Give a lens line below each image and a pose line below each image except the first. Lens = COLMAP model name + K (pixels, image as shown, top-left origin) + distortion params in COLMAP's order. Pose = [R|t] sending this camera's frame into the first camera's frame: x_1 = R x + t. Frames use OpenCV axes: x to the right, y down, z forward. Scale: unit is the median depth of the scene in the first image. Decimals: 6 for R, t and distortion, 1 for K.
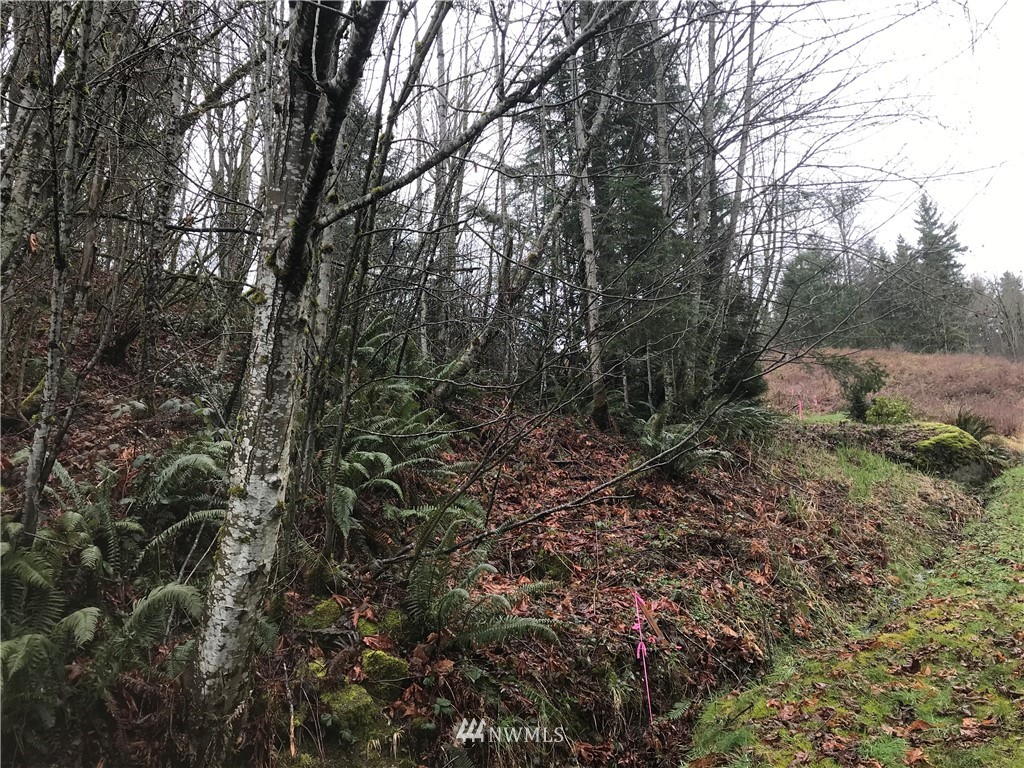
lens RADIAL K [[839.9, 0, 512.0], [0, 839.9, 384.0], [0, 0, 1]] dist [0.030462, 0.012143]
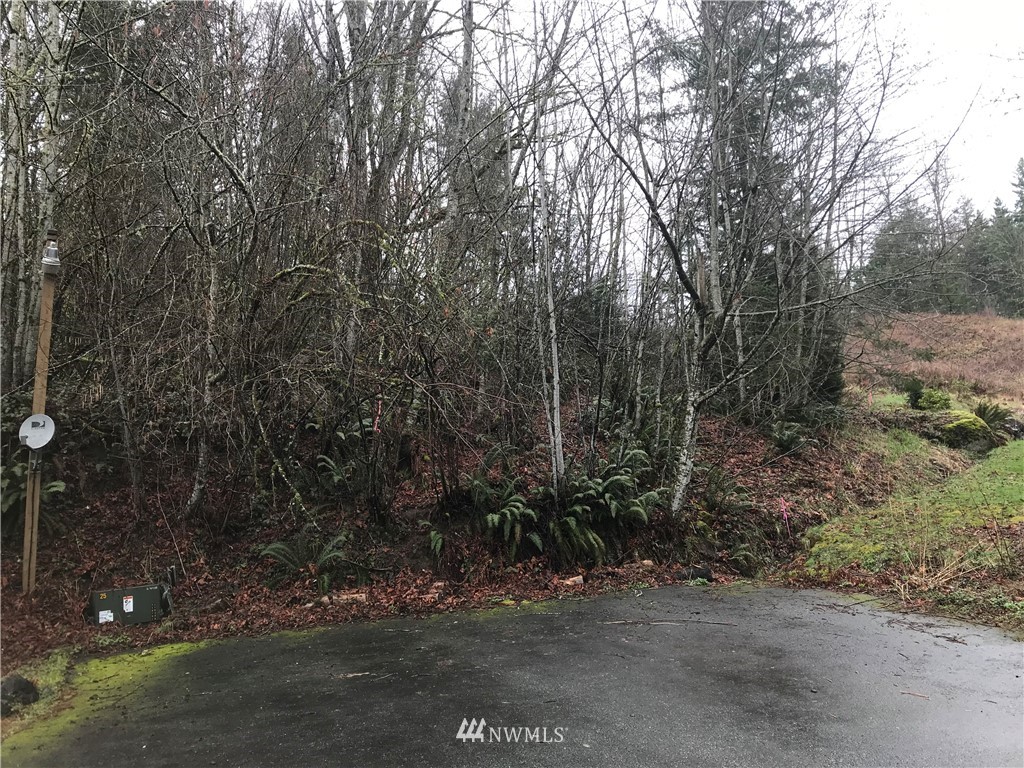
lens RADIAL K [[839.9, 0, 512.0], [0, 839.9, 384.0], [0, 0, 1]] dist [0.030462, 0.012143]
pose [[0.995134, -0.008459, -0.098165, -0.299216], [0.013227, 0.998759, 0.048025, -0.177337], [0.097637, -0.049090, 0.994011, -1.187668]]
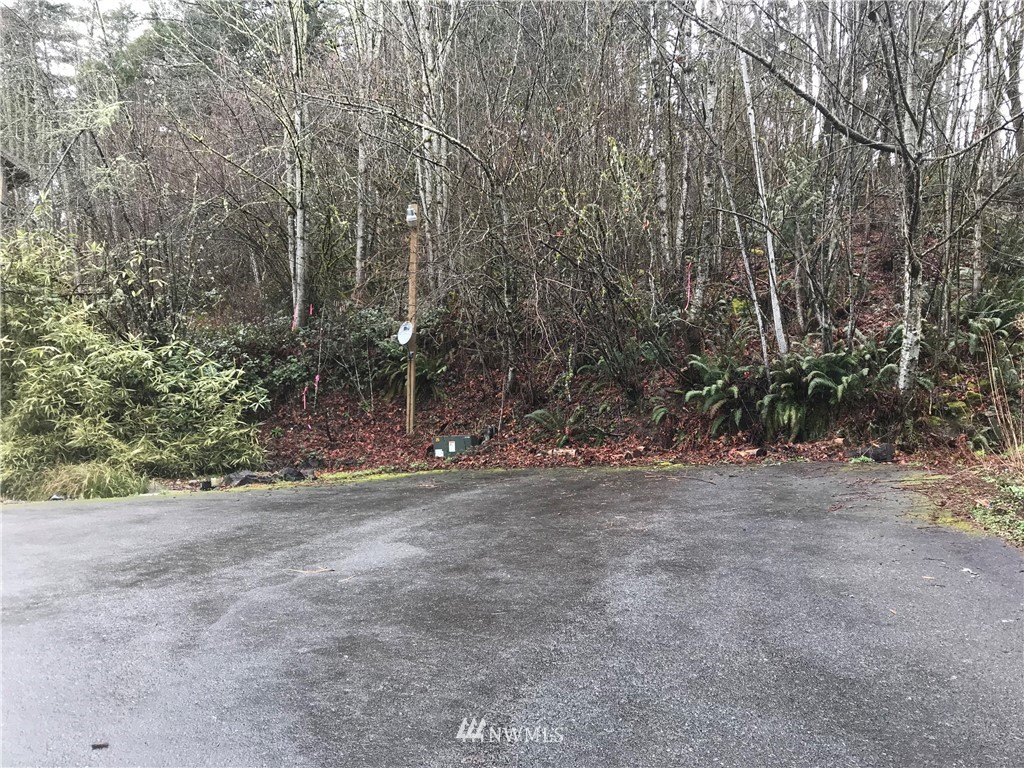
lens RADIAL K [[834.3, 0, 512.1], [0, 834.3, 359.9], [0, 0, 1]] dist [0.007476, -0.000774]
pose [[0.614911, -0.019790, -0.788348, 0.573134], [0.127381, 0.989050, 0.074529, -0.098410], [0.778241, -0.146249, 0.610699, -0.975535]]
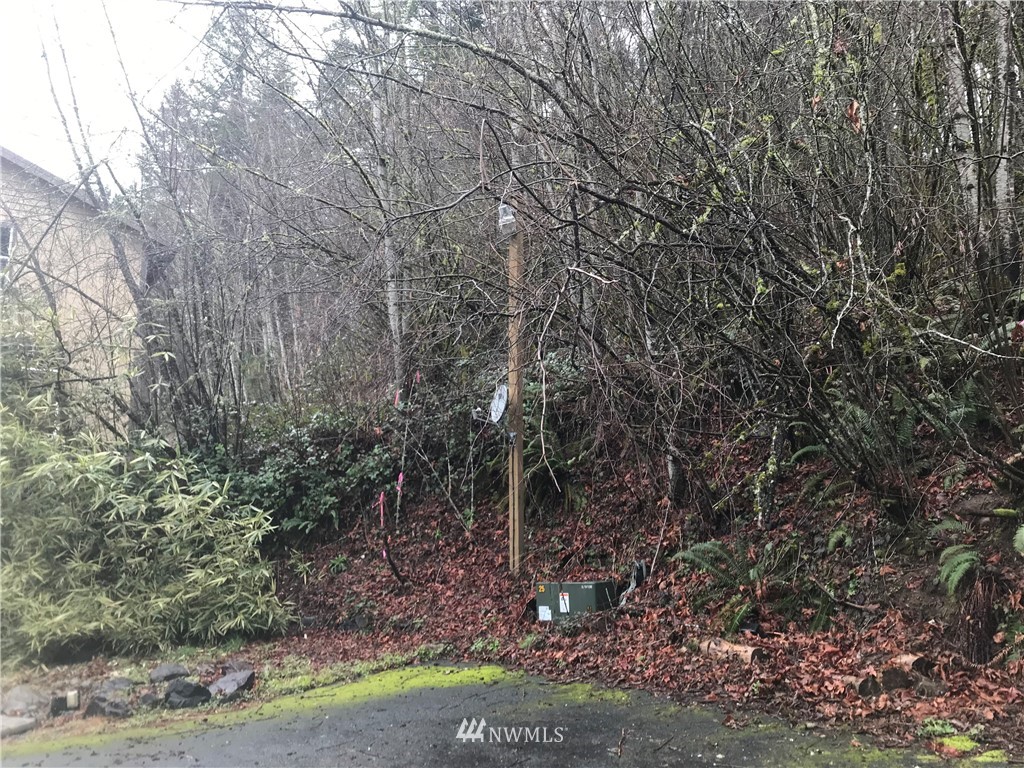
lens RADIAL K [[834.3, 0, 512.1], [0, 834.3, 359.9], [0, 0, 1]] dist [0.007476, -0.000774]
pose [[0.261123, -0.103315, -0.959761, 0.024383], [0.203214, 0.977858, -0.049974, -0.043435], [0.943673, -0.181988, 0.276336, -0.242953]]
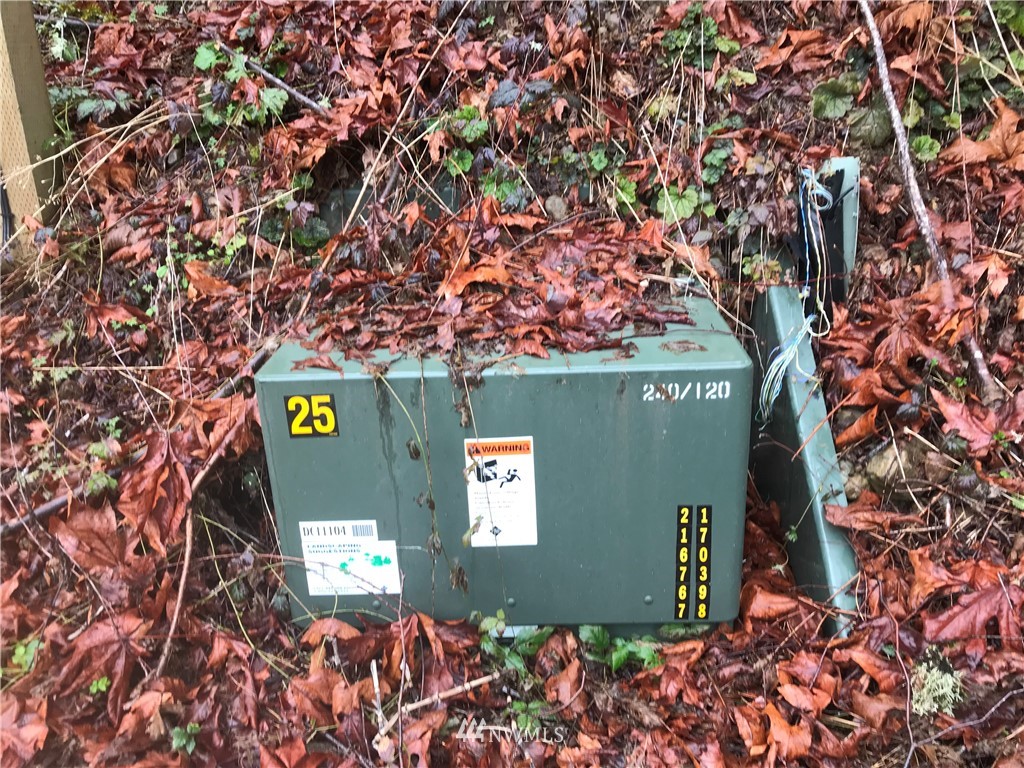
lens RADIAL K [[834.3, 0, 512.1], [0, 834.3, 359.9], [0, 0, 1]] dist [0.007476, -0.000774]
pose [[0.743786, 0.310784, -0.591773, -0.946717], [0.101085, 0.822852, 0.559193, 0.114193], [0.660730, -0.475739, 0.580610, -0.014574]]
